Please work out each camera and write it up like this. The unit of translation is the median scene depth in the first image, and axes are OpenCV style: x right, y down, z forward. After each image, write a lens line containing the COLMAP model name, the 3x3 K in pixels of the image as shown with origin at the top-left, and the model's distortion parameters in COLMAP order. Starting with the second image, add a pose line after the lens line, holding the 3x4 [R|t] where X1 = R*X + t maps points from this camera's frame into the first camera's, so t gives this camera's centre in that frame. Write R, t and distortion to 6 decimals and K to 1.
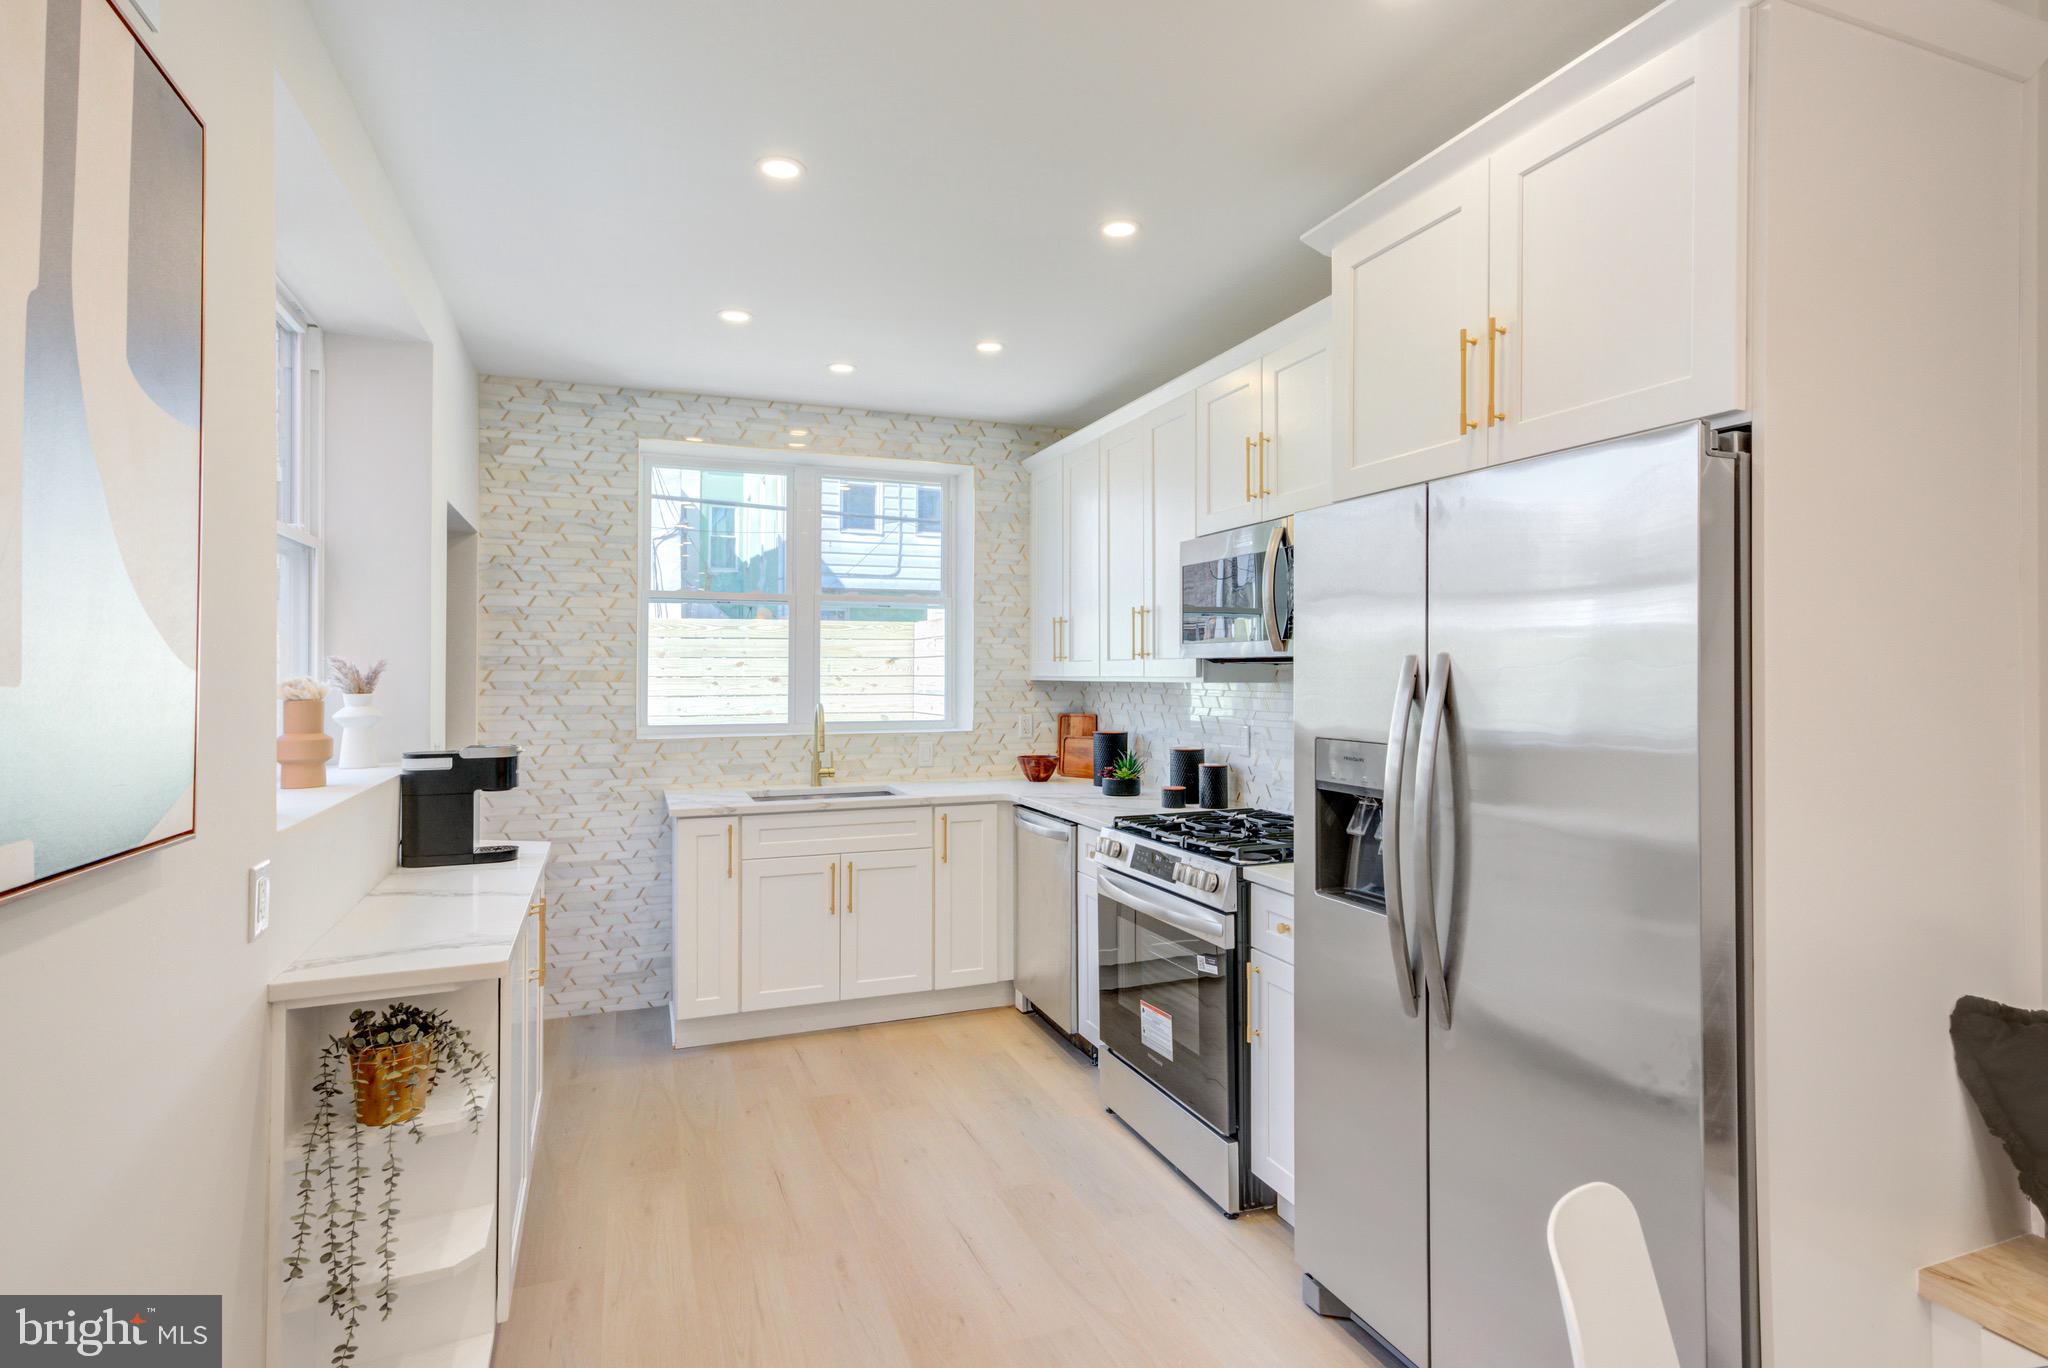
lens RADIAL K [[1024.9, 0, 1024.0], [0, 1024.9, 684.0], [0, 0, 1]] dist [0.011479, 0.000117]
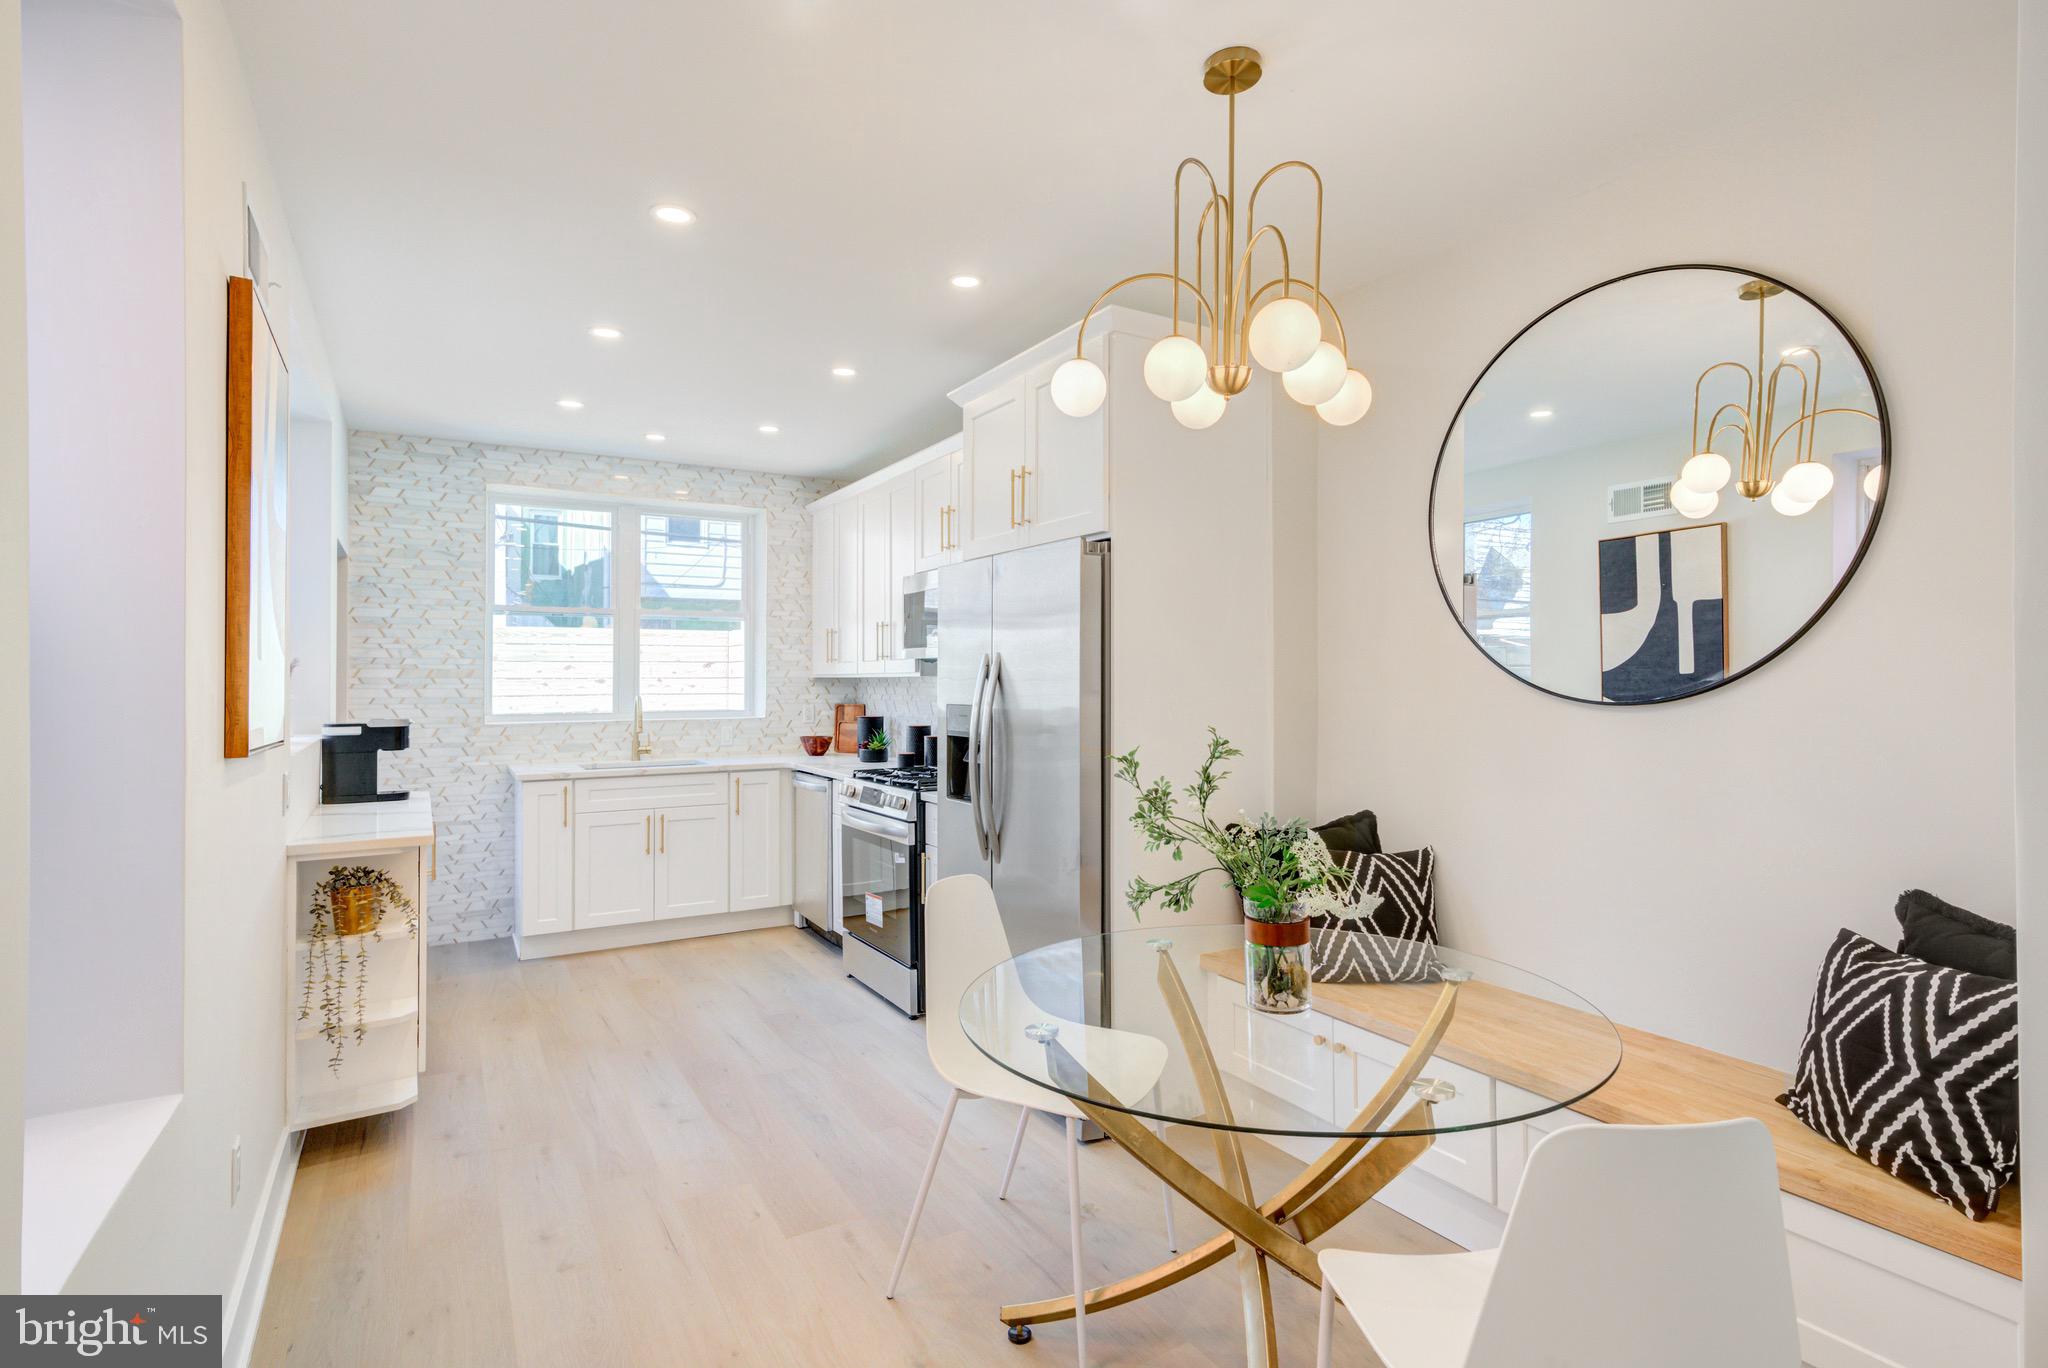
lens RADIAL K [[1024.9, 0, 1024.0], [0, 1024.9, 684.0], [0, 0, 1]] dist [0.011479, 0.000117]
pose [[0.988197, -0.001982, 0.153174, 0.081347], [0.003343, 0.999957, -0.008627, 0.018237], [-0.153150, 0.009037, 0.988162, -0.344551]]
